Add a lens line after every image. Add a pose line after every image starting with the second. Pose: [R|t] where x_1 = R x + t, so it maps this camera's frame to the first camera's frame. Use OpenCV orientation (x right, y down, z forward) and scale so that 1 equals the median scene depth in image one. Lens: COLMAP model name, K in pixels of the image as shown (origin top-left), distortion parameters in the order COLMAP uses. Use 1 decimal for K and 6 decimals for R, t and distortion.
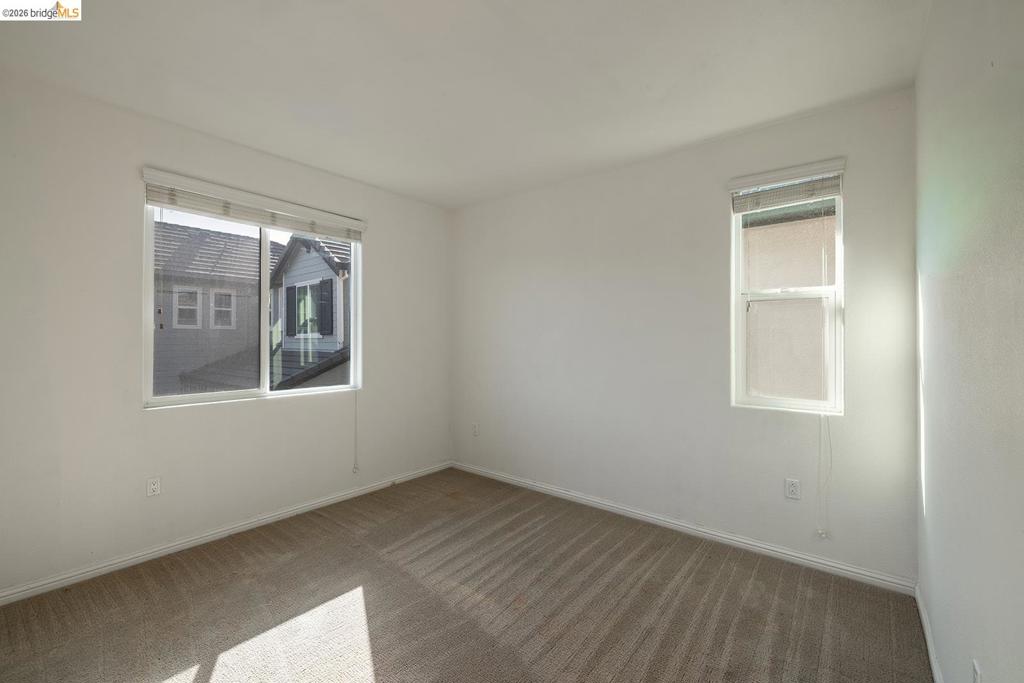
lens RADIAL K [[423.9, 0, 512.0], [0, 423.9, 341.5], [0, 0, 1]] dist [-0.000834, -0.000113]
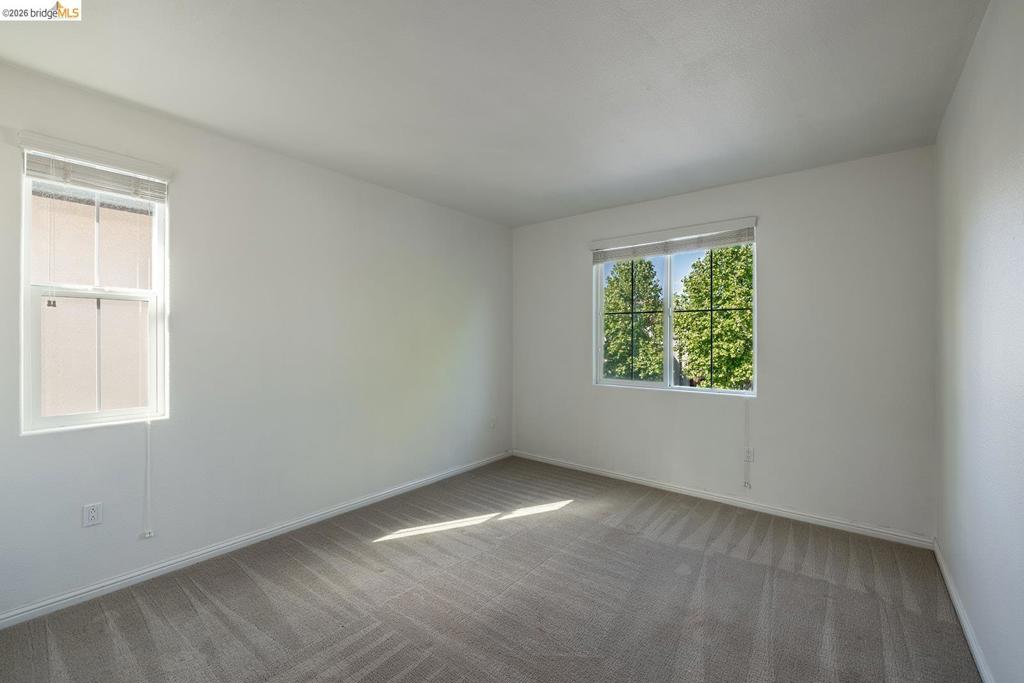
lens RADIAL K [[423.9, 0, 512.0], [0, 423.9, 341.5], [0, 0, 1]] dist [-0.000834, -0.000113]
pose [[-0.004260, 0.000732, 0.999991, -0.248719], [-0.000069, 1.000000, -0.000732, -0.011009], [-0.999991, -0.000073, -0.004260, 0.158119]]
